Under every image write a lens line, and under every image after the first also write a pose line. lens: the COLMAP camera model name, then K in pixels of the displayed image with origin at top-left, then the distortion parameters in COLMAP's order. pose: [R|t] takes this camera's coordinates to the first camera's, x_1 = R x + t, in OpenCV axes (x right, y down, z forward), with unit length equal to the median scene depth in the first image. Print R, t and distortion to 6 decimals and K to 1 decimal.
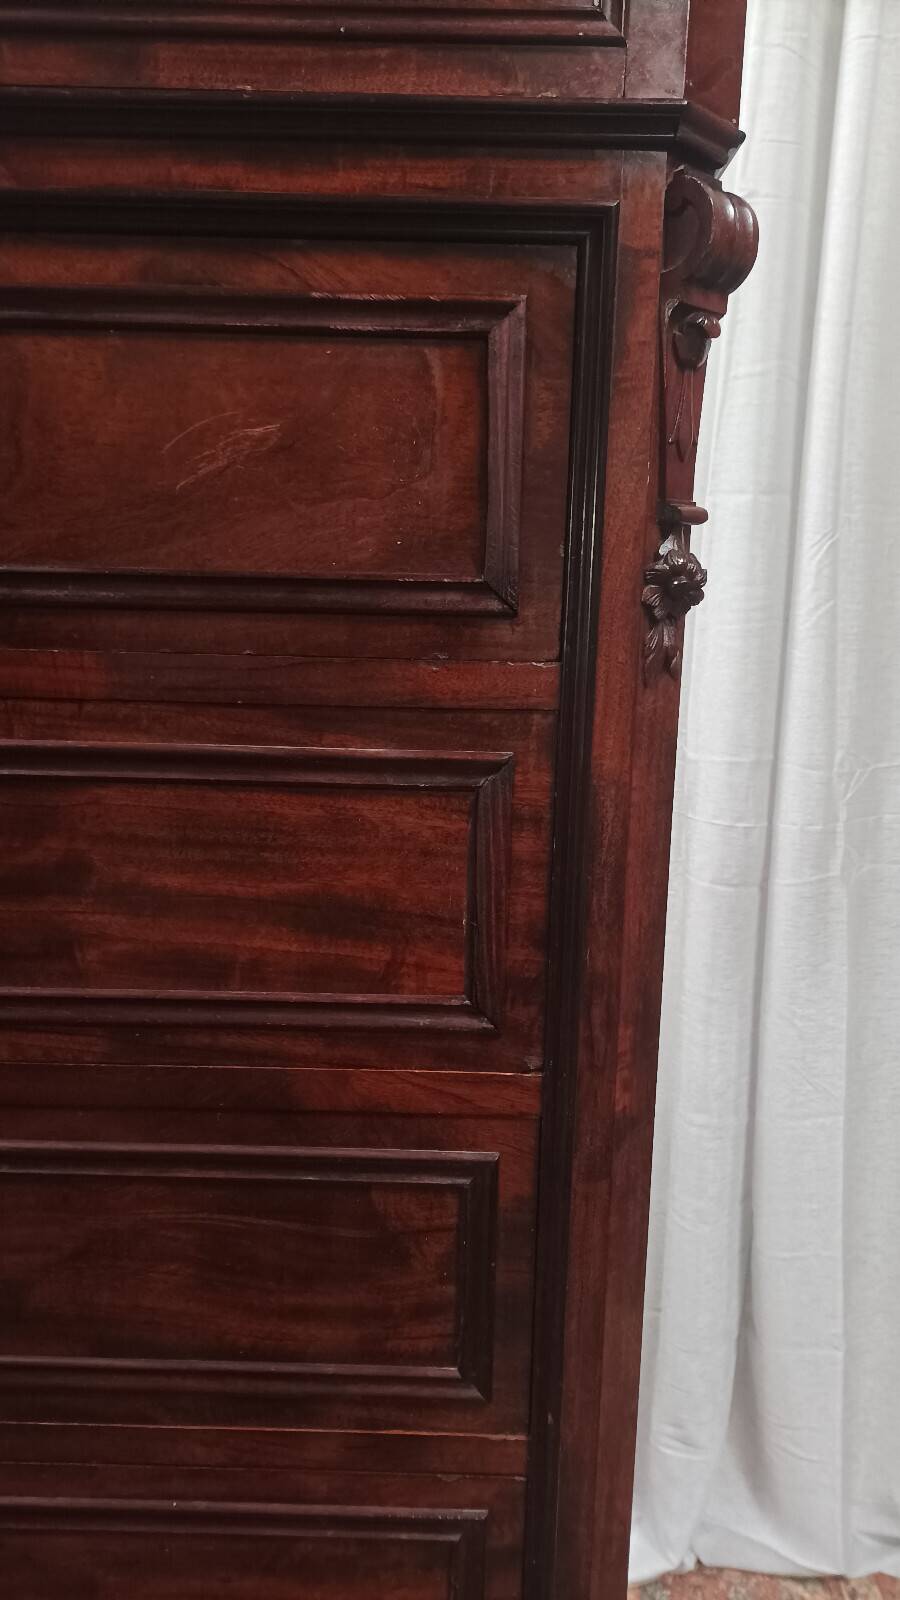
lens RADIAL K [[1195.1, 0, 450.0], [0, 1195.1, 800.0], [0, 0, 1]] dist [0.015701, -0.001845]
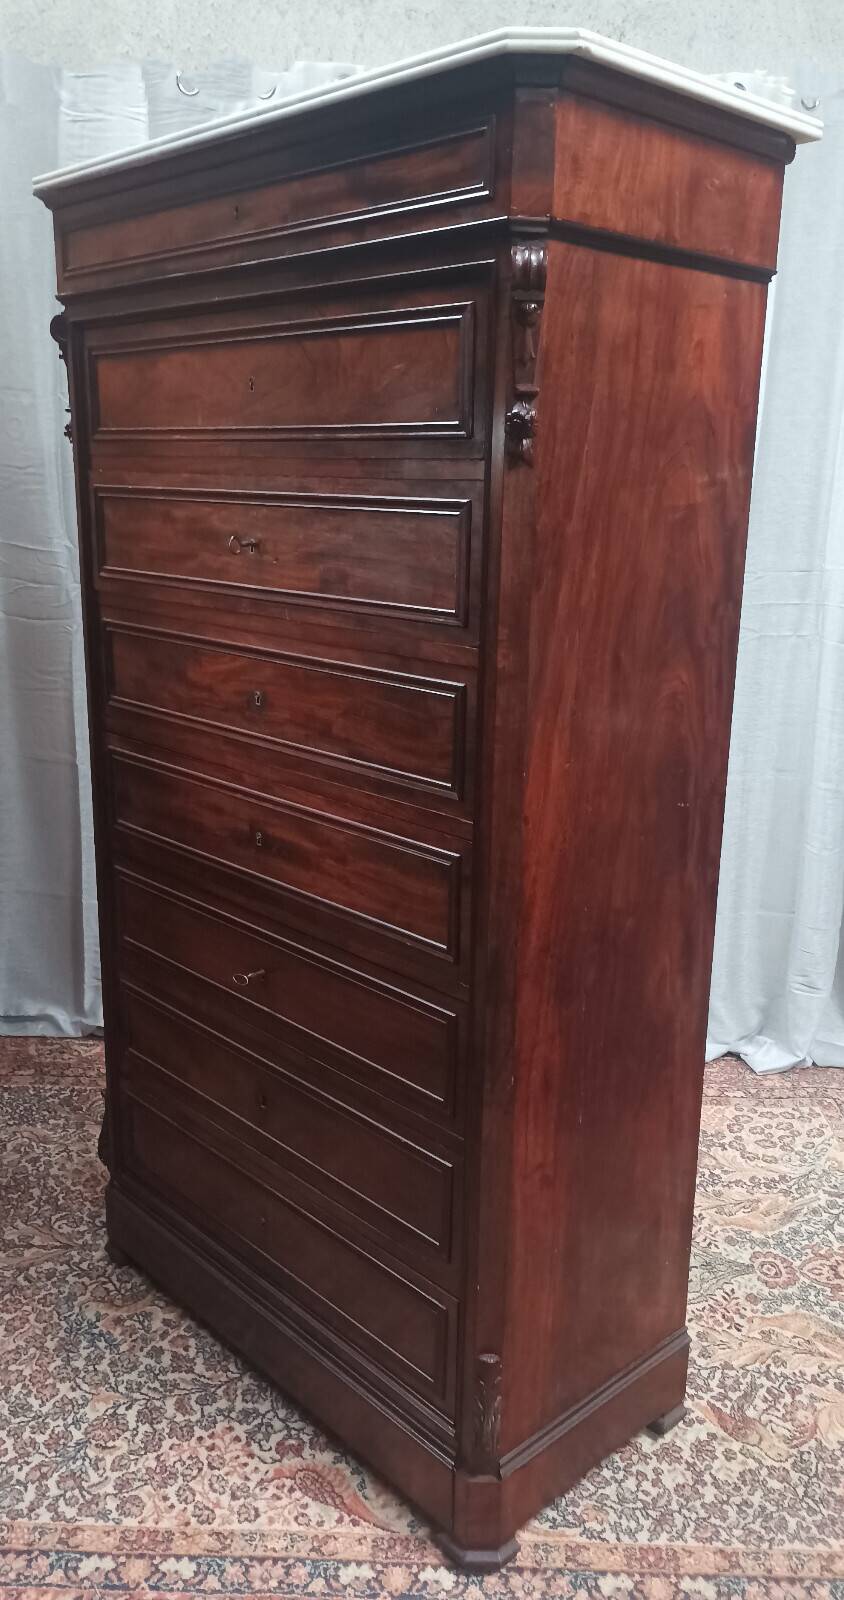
lens RADIAL K [[1253.4, 0, 445.6], [0, 1253.4, 808.5], [0, 0, 1]] dist [0.010932, 0.005002]
pose [[0.999990, 0.001561, -0.004120, -0.894898], [-0.001304, 0.998093, 0.061721, 0.523245], [0.004209, -0.061715, 0.998085, -2.161052]]
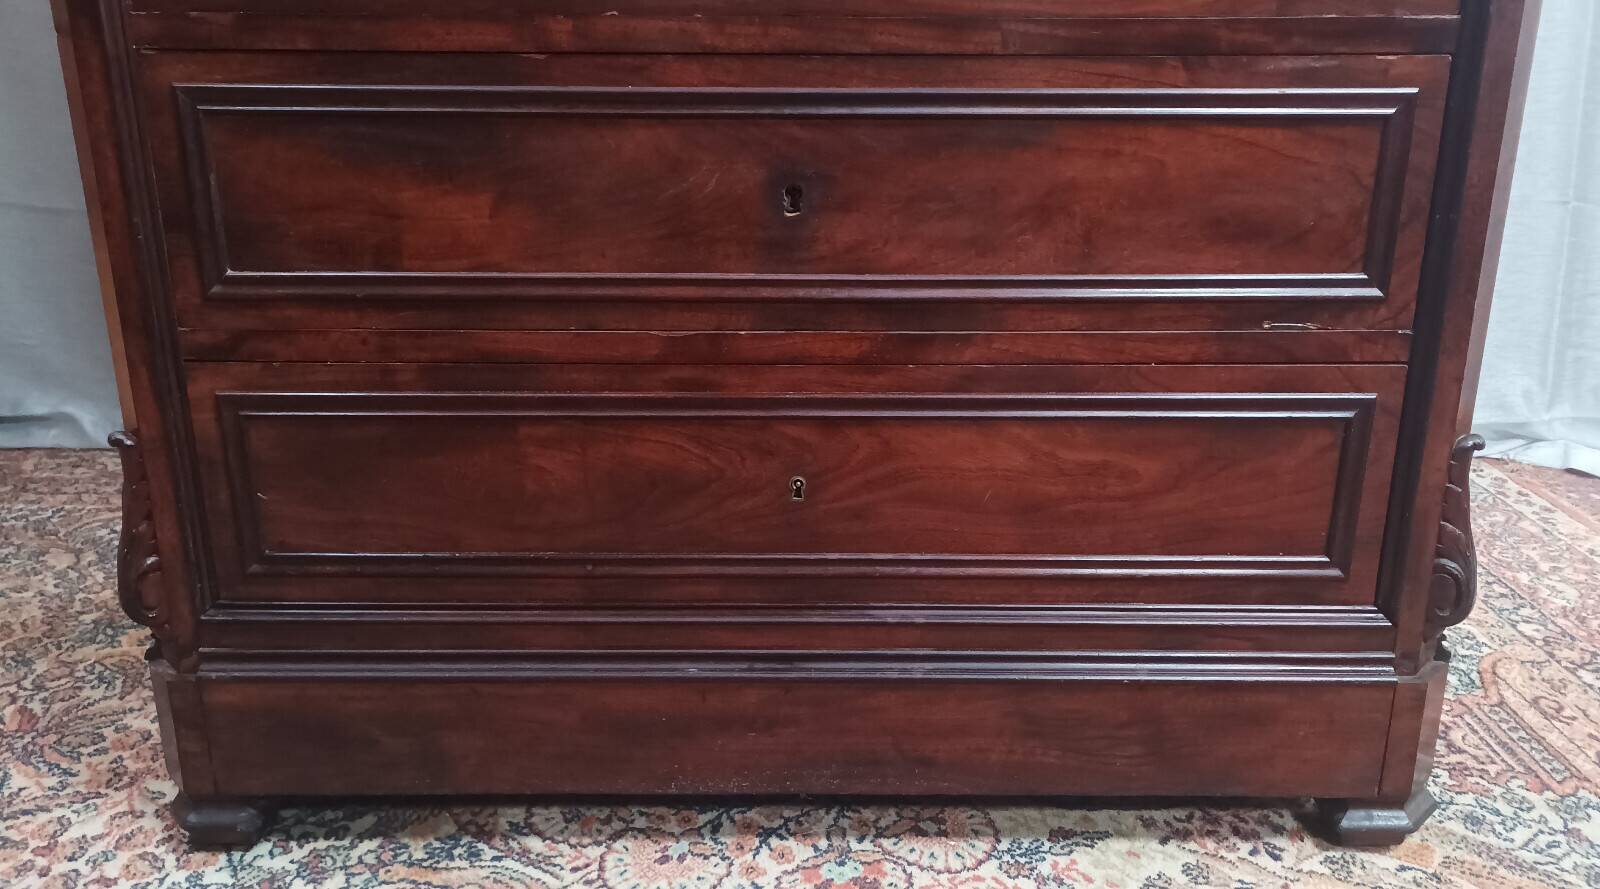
lens RADIAL K [[1259.5, 0, 834.6], [0, 1259.5, 464.3], [0, 0, 1]] dist [0.023827, -0.011089]
pose [[0.999627, -0.024342, 0.012400, -0.642997], [0.022721, 0.992834, 0.117325, 1.527952], [-0.015167, -0.116999, 0.993016, -0.208507]]
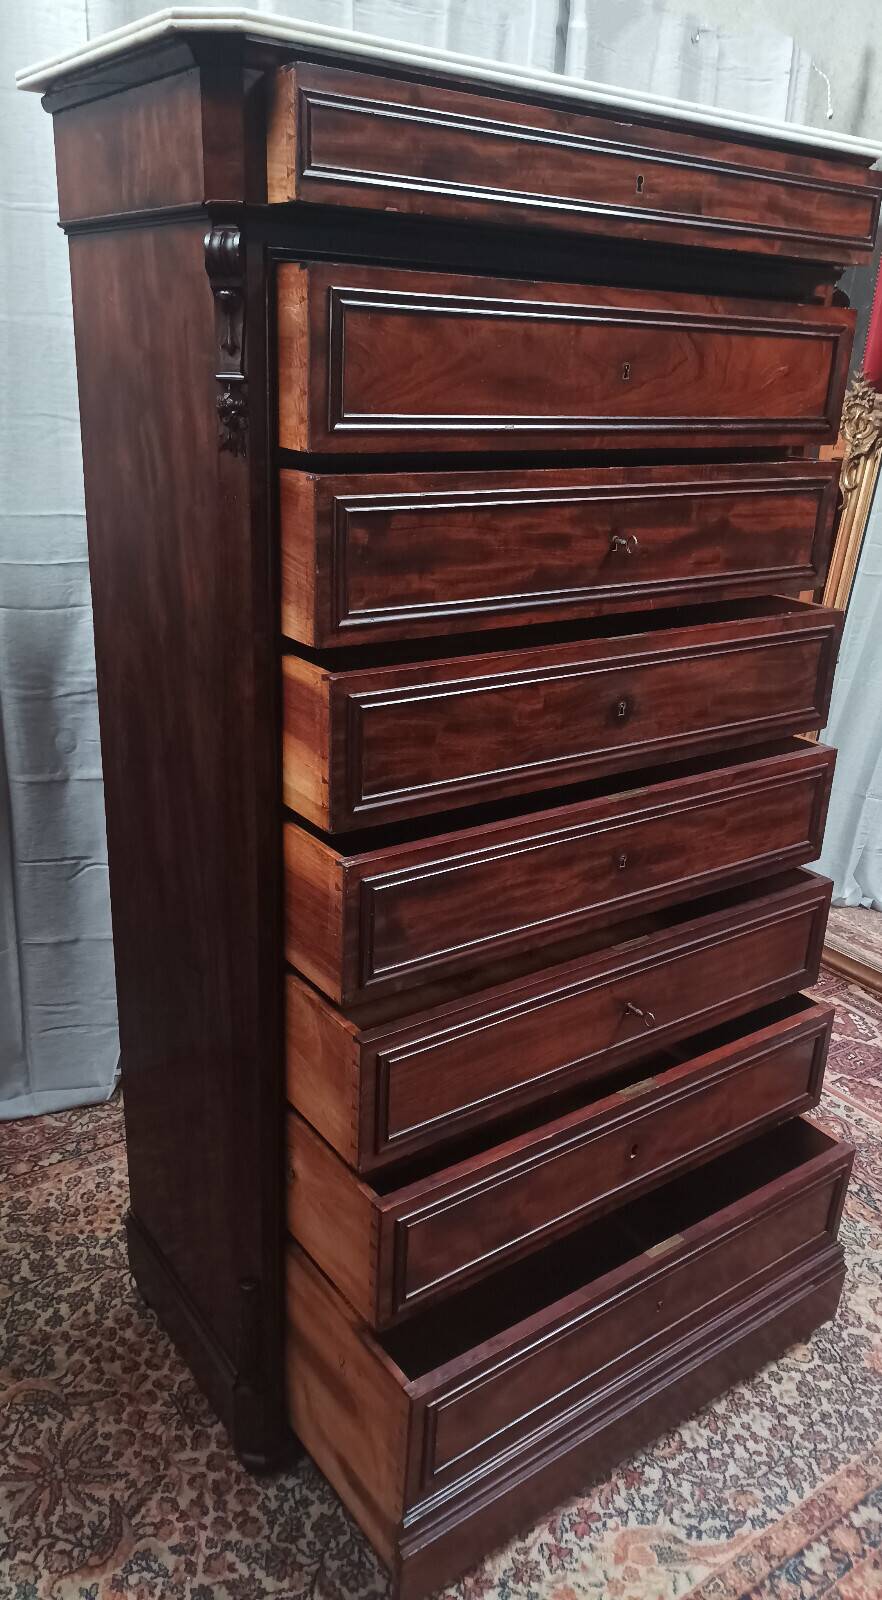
lens RADIAL K [[1211.8, 0, 459.9], [0, 1211.8, 777.4], [0, 0, 1]] dist [0.008281, 0.005769]
pose [[0.799653, -0.191716, 0.569034, -2.419089], [0.093194, 0.975803, 0.197799, 0.033117], [-0.593186, -0.105140, 0.798170, -1.055084]]
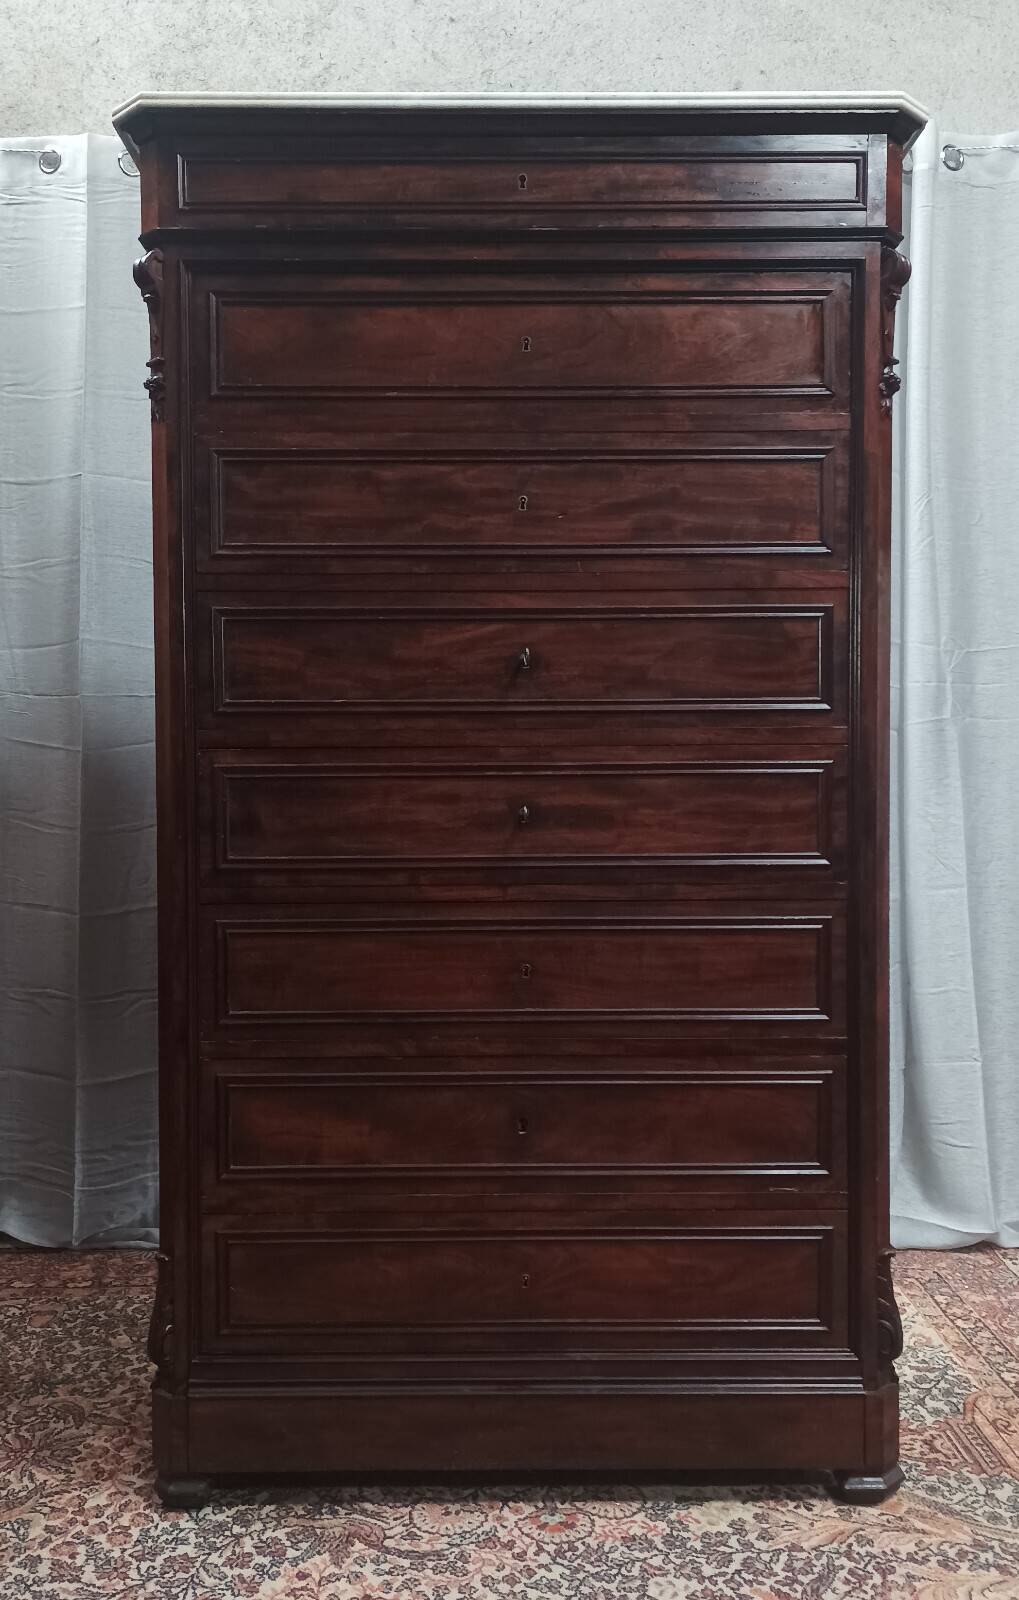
lens RADIAL K [[1427.3, 0, 491.0], [0, 1427.3, 821.9], [0, 0, 1]] dist [0.028491, -0.009313]
pose [[0.999361, -0.028342, 0.021793, -0.784729], [0.031548, 0.985862, -0.164560, 1.253344], [-0.016821, 0.165142, 0.986126, -1.978289]]
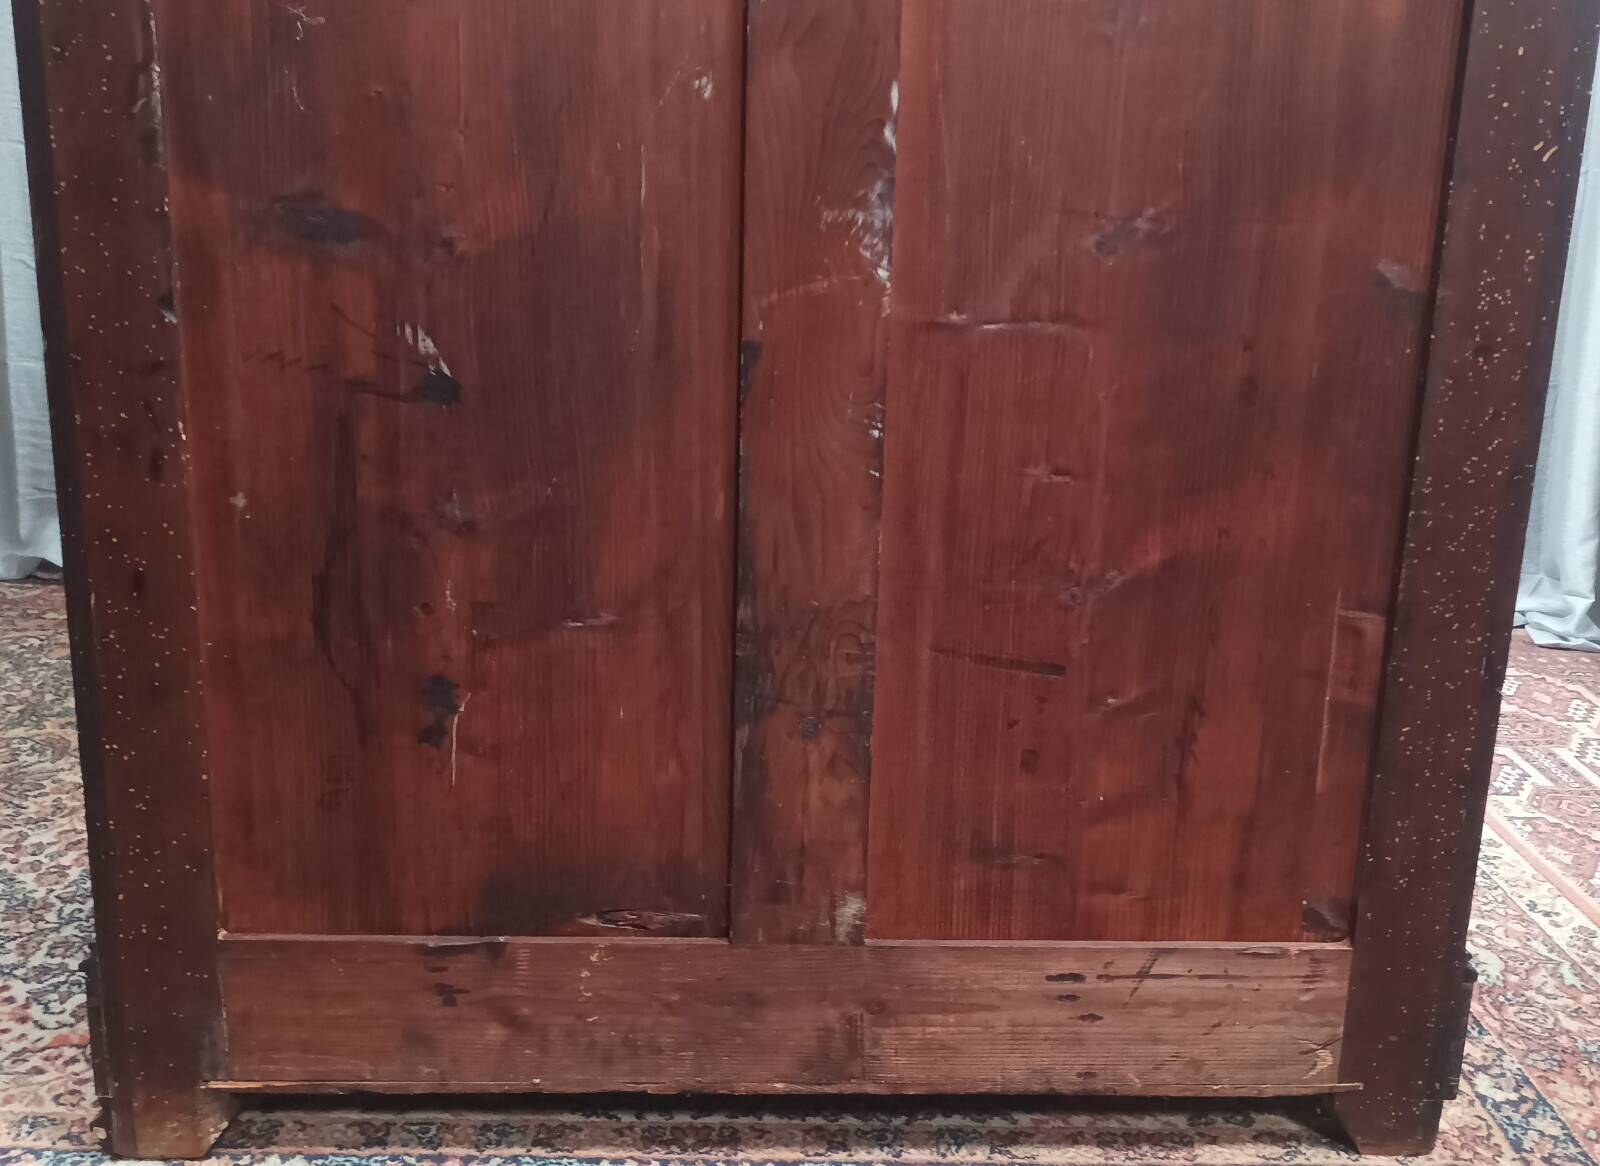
lens RADIAL K [[1567.2, 0, 844.6], [0, 1567.2, 582.2], [0, 0, 1]] dist [0.028017, -0.011407]
pose [[0.999254, 0.003614, 0.038449, -0.326022], [-0.005917, 0.998183, 0.059962, 1.560960], [-0.038162, -0.060145, 0.997460, -1.367745]]
